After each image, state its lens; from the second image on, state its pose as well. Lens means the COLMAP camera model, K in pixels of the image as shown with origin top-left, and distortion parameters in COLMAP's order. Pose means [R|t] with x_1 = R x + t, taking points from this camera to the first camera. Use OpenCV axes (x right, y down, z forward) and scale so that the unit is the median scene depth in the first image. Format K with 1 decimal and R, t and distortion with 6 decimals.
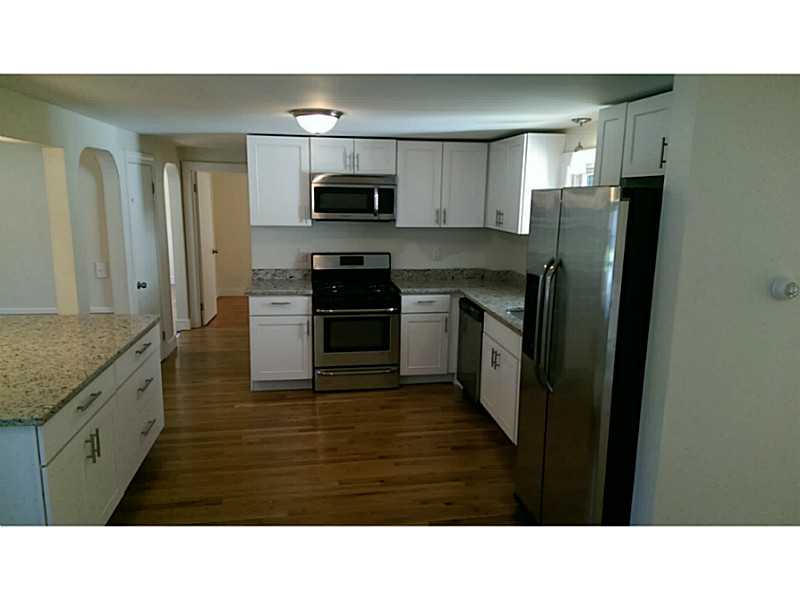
lens RADIAL K [[549.4, 0, 400.0], [0, 549.4, 300.0], [0, 0, 1]] dist [0.064584, -0.104669]
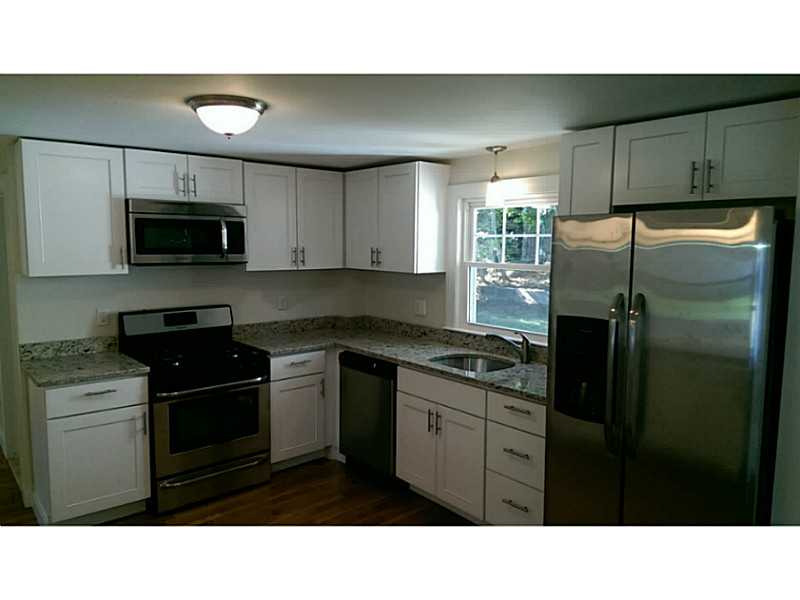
lens RADIAL K [[549.4, 0, 400.0], [0, 549.4, 300.0], [0, 0, 1]] dist [0.064584, -0.104669]
pose [[0.856890, -0.063004, 0.511634, -0.230437], [0.103202, 0.993377, -0.050517, -0.031537], [-0.505063, 0.096090, 0.857717, 0.235500]]
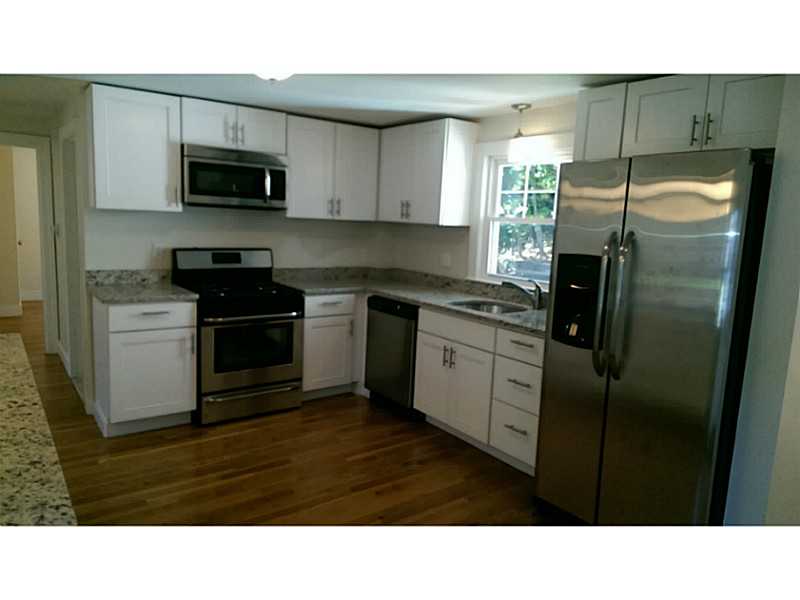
lens RADIAL K [[544.9, 0, 403.8], [0, 544.9, 299.8], [0, 0, 1]] dist [0.072364, -0.102421]
pose [[0.890265, -0.043323, 0.453377, -0.242813], [0.054434, 0.998451, -0.011480, 0.014597], [-0.452178, 0.034900, 0.891245, 0.176978]]
